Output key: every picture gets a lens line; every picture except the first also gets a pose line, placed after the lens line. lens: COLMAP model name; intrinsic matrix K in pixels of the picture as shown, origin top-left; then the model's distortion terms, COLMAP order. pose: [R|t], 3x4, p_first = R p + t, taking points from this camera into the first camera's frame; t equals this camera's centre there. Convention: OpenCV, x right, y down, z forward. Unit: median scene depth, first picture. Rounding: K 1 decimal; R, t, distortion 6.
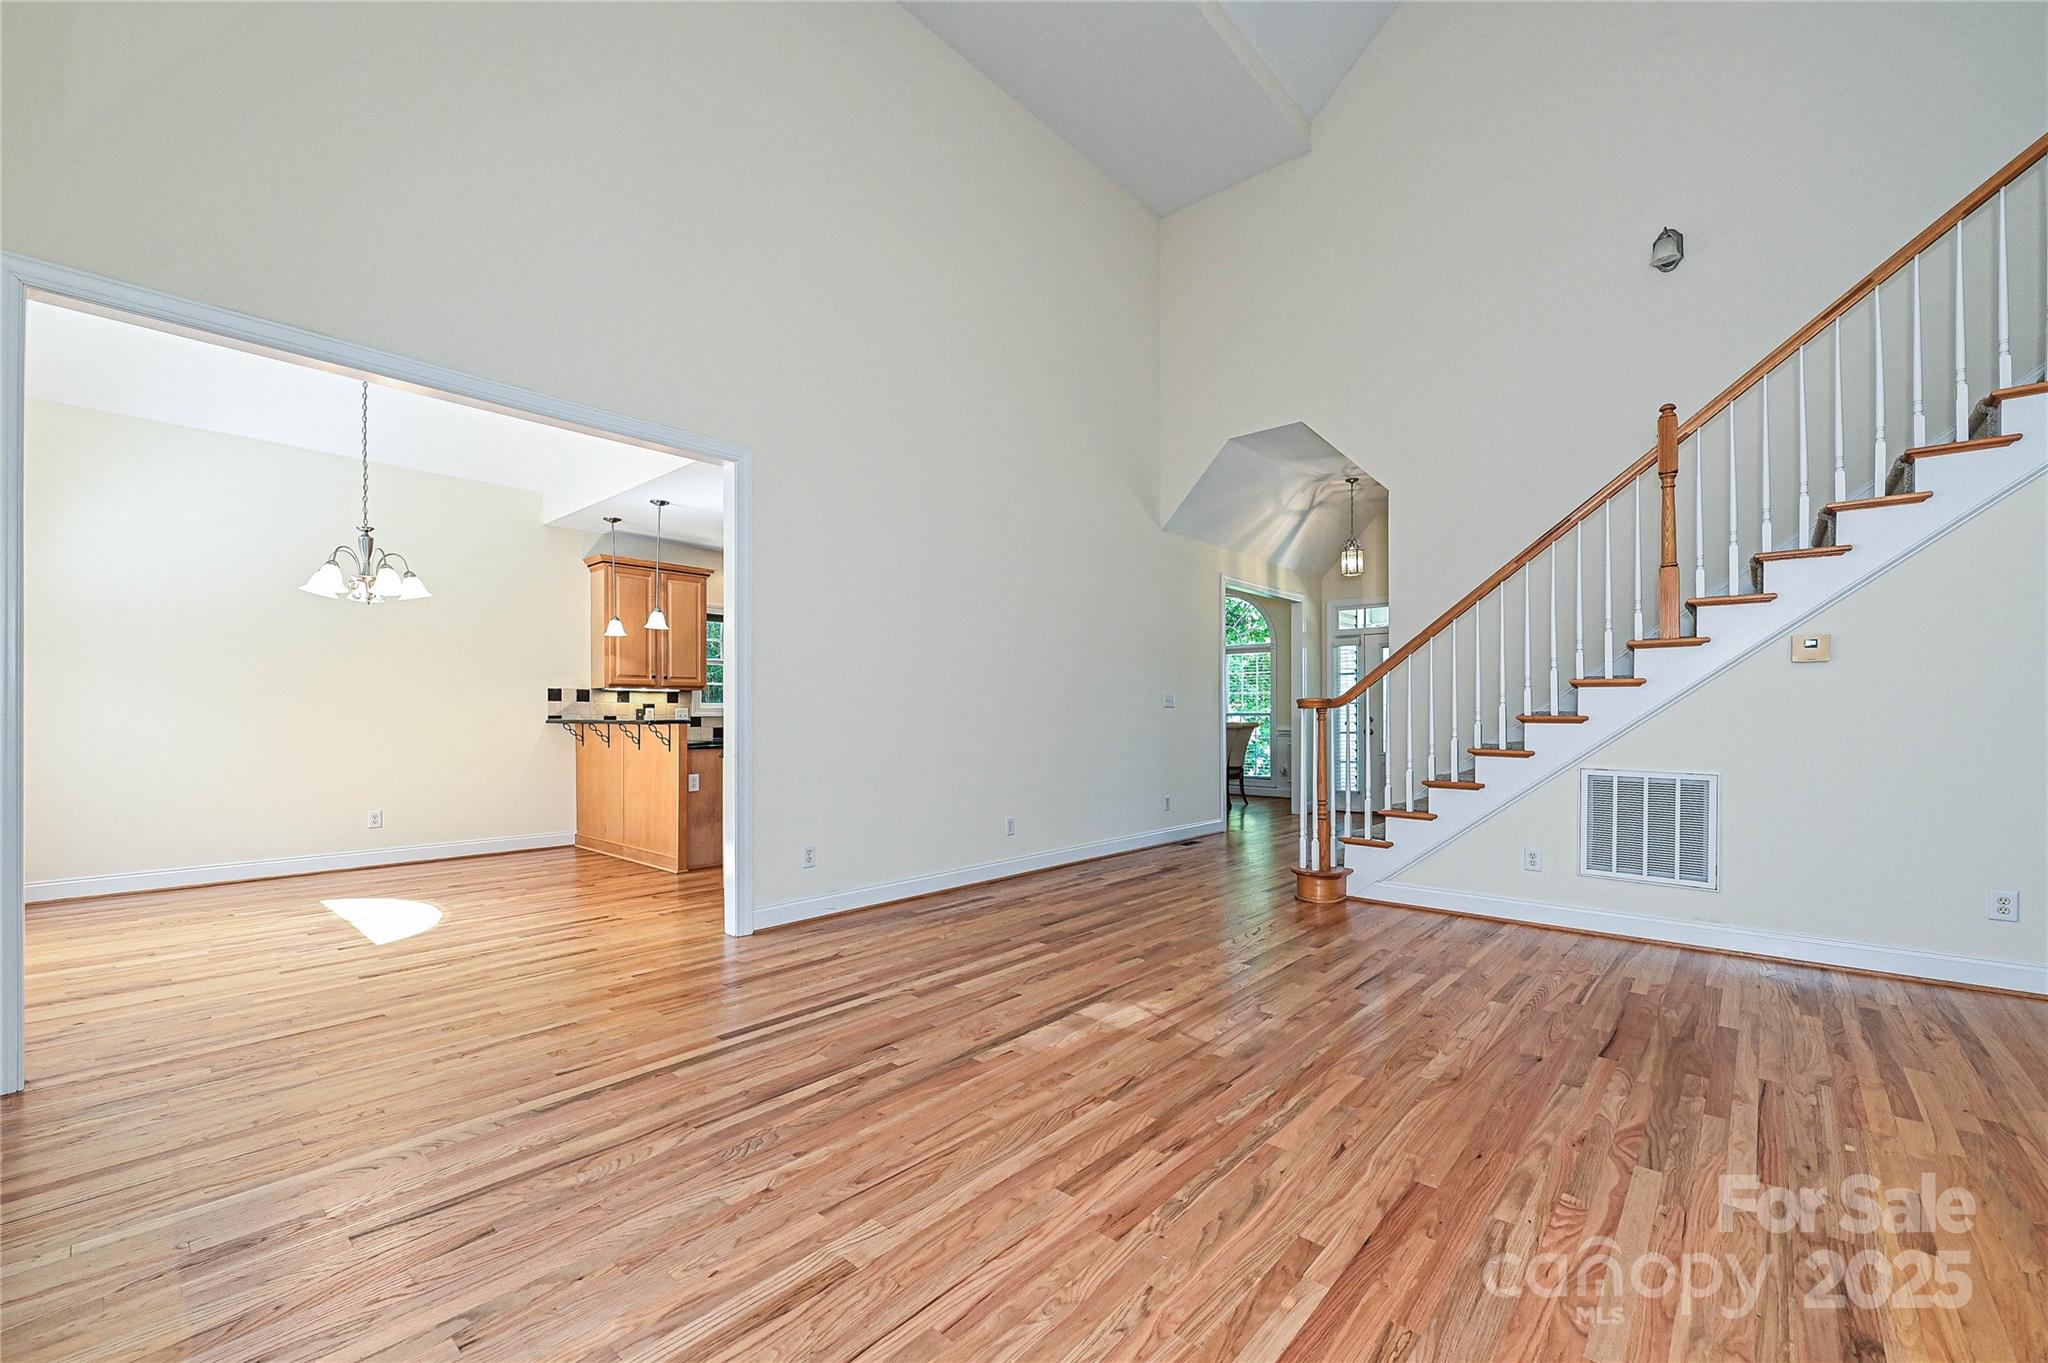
lens RADIAL K [[830.2, 0, 1033.0], [0, 830.2, 716.6], [0, 0, 1]] dist [0.000179, -0.000357]
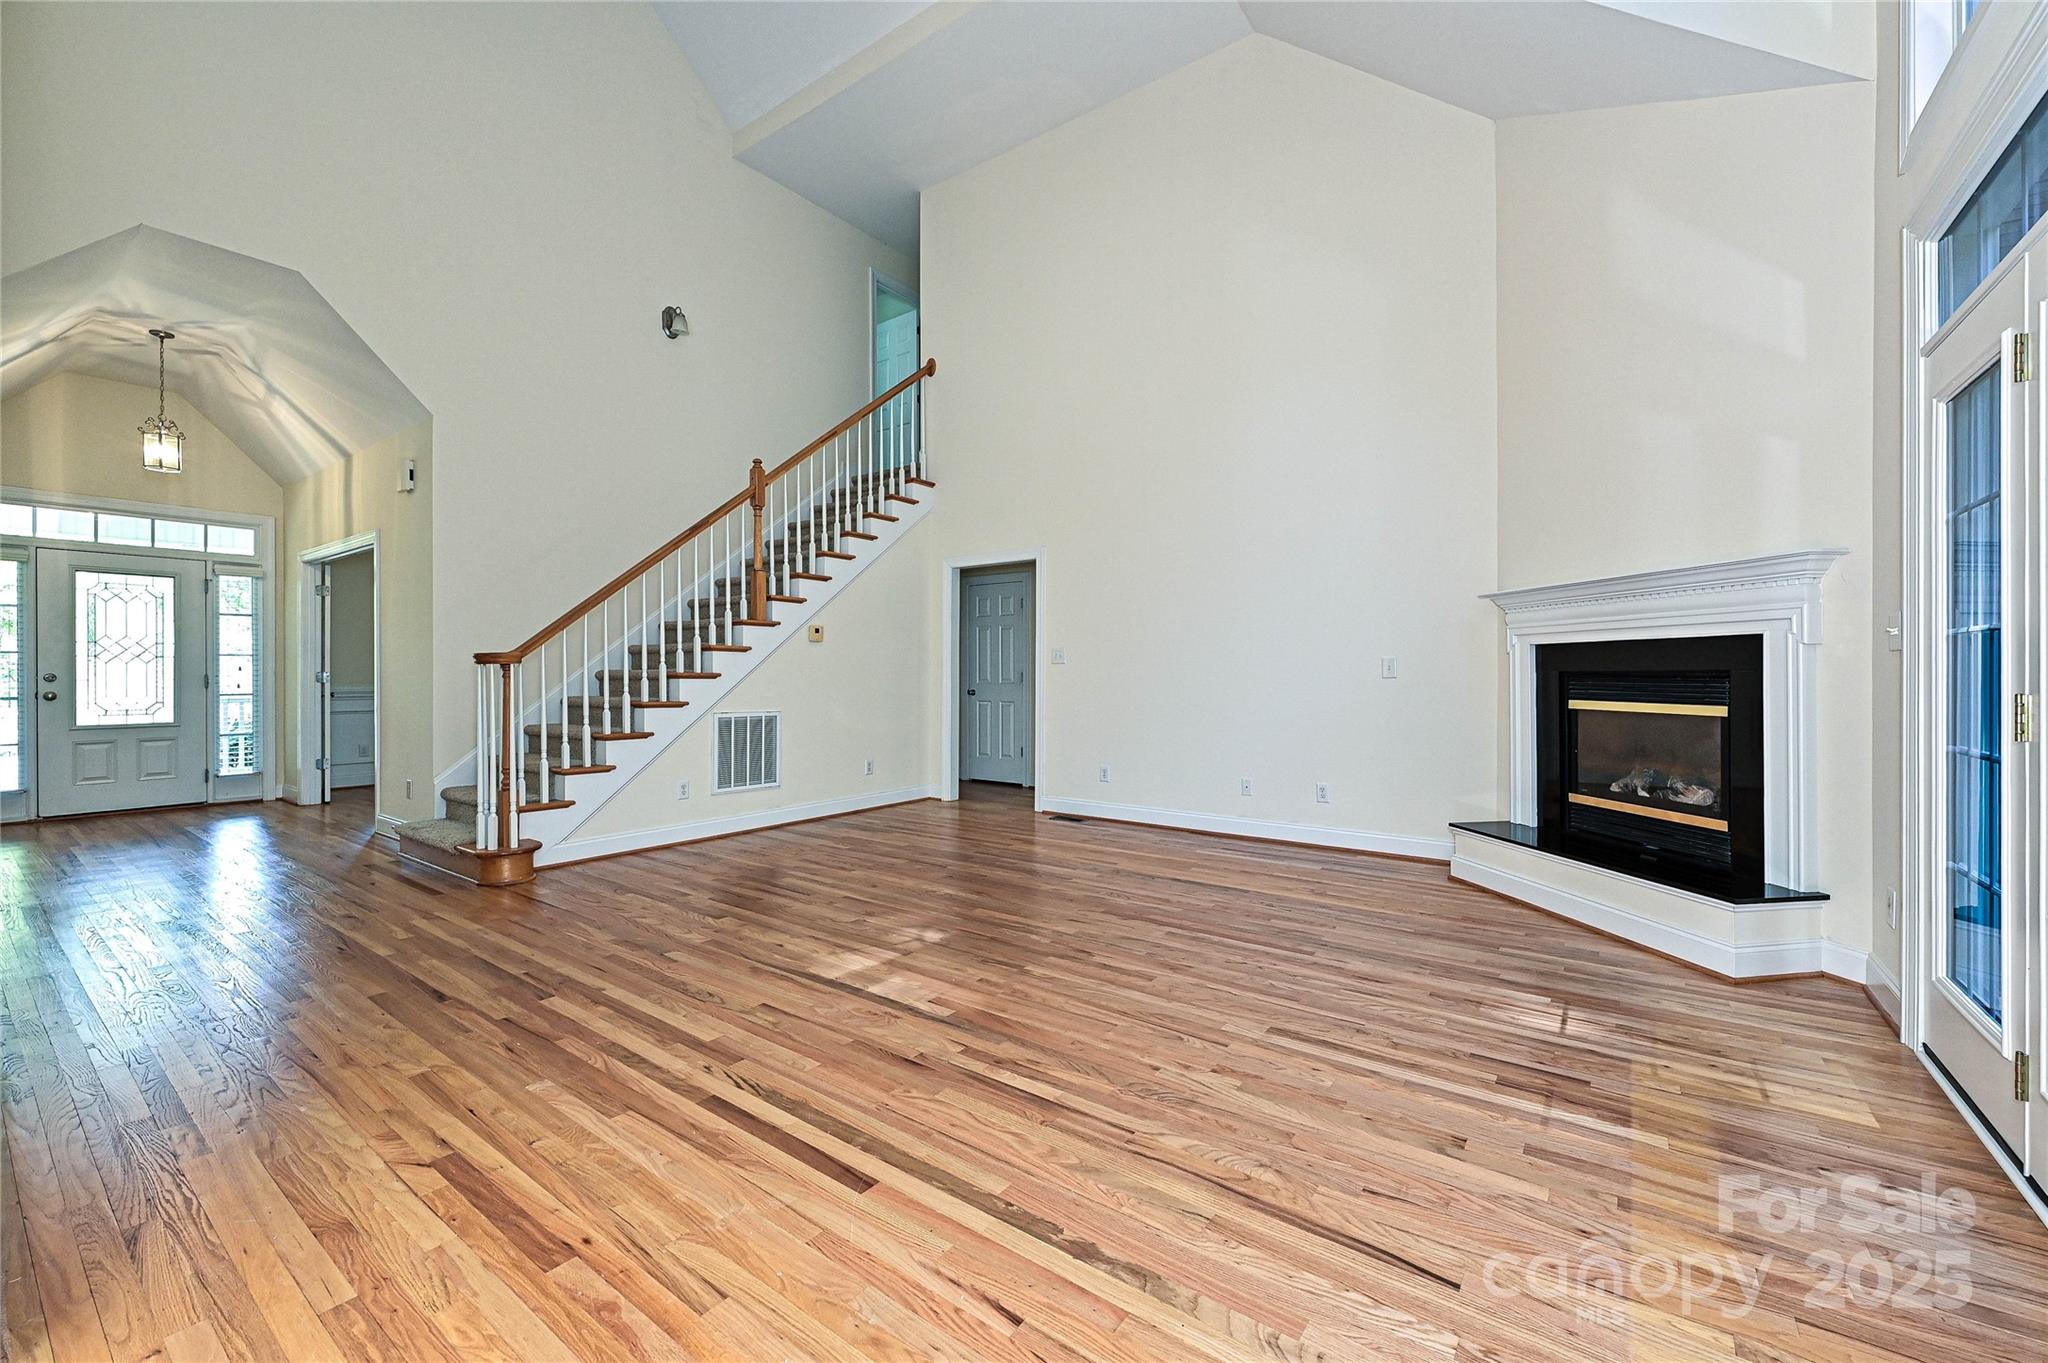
lens RADIAL K [[820.5, 0, 1017.3], [0, 820.5, 679.4], [0, 0, 1]] dist [0.001955, -0.000080]
pose [[-0.081712, -0.007625, 0.996627, -0.826191], [-0.000511, 0.999971, 0.007609, -0.000899], [-0.996656, 0.000113, -0.081713, 0.775463]]
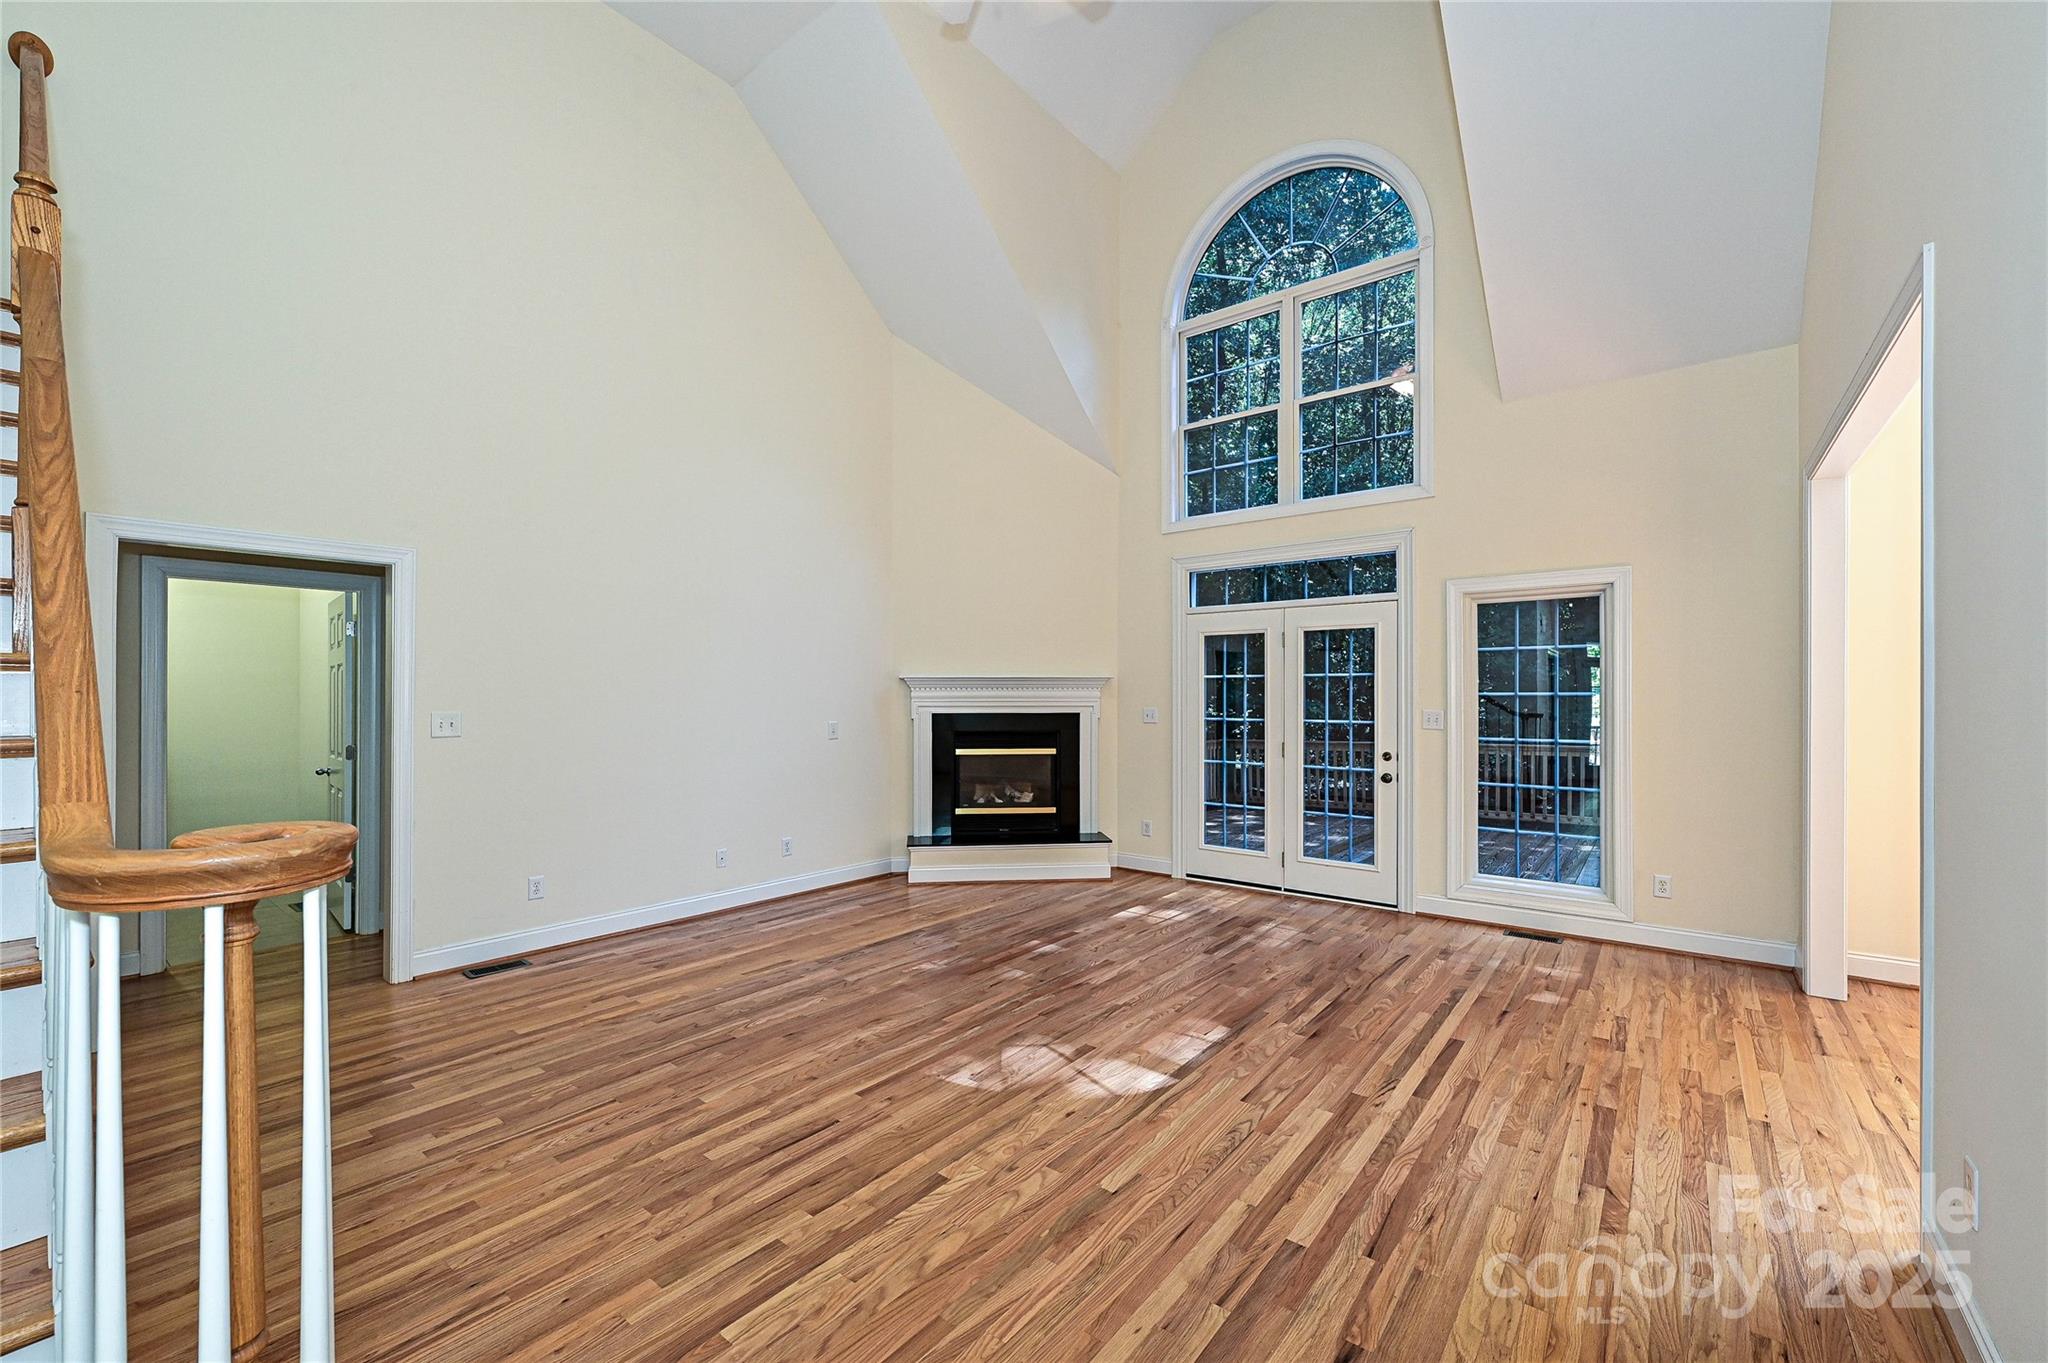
lens RADIAL K [[820.5, 0, 1017.3], [0, 820.5, 679.4], [0, 0, 1]] dist [0.001955, -0.000080]
pose [[-0.999112, -0.001992, -0.042090, 0.244483], [-0.001016, 0.999731, -0.023190, -0.079324], [0.042125, -0.023127, -0.998845, 1.772205]]
